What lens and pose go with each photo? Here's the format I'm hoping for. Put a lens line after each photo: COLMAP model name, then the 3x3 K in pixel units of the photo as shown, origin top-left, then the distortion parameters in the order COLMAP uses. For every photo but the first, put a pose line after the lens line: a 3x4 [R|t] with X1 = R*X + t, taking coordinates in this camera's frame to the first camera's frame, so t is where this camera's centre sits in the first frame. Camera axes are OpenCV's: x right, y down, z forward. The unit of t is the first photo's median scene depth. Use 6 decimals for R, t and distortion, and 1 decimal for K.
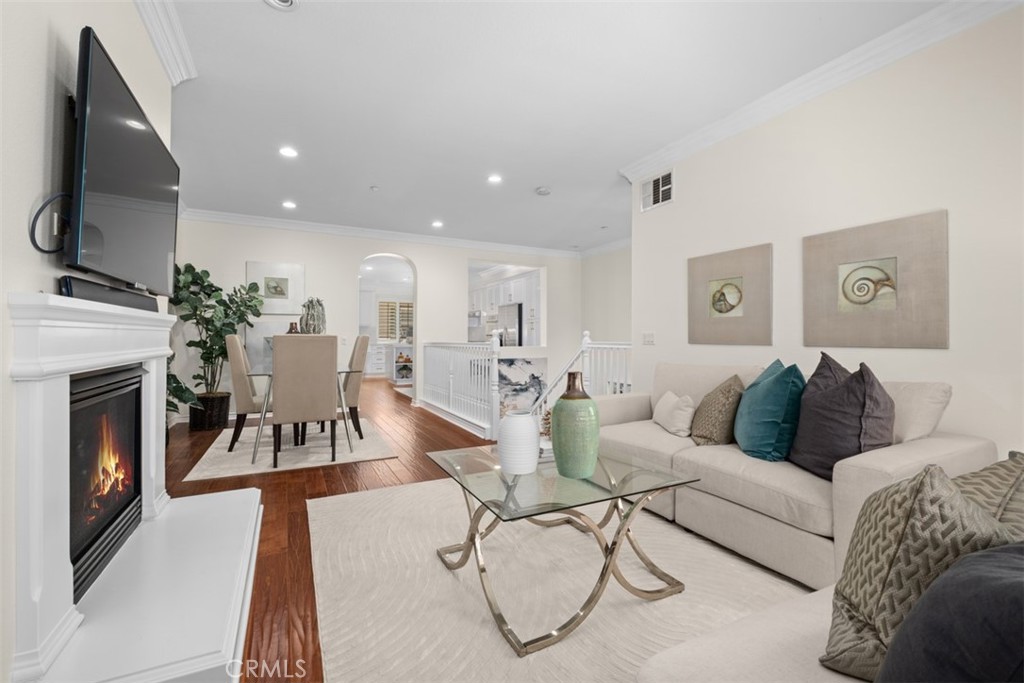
lens RADIAL K [[440.8, 0, 512.0], [0, 440.8, 341.5], [0, 0, 1]] dist [0.000140, -0.000456]
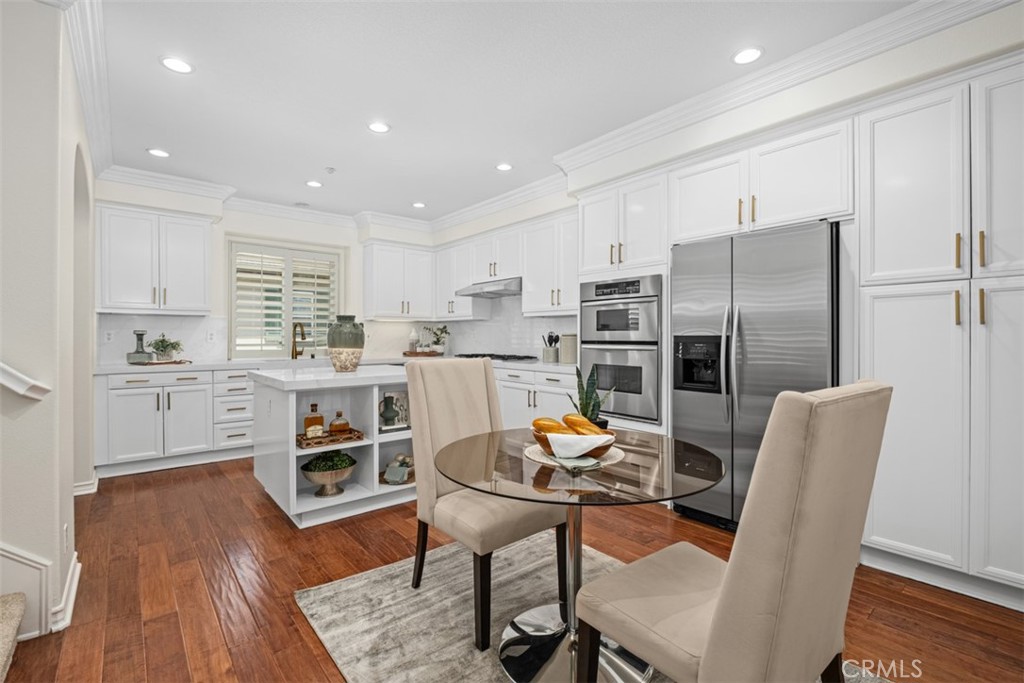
lens RADIAL K [[455.3, 0, 512.0], [0, 455.3, 341.5], [0, 0, 1]] dist [-0.001197, -0.000361]
pose [[0.974211, -0.008798, 0.225469, -0.193248], [0.007628, 0.999953, 0.006062, -0.017541], [-0.225512, -0.004186, 0.974231, 0.682430]]
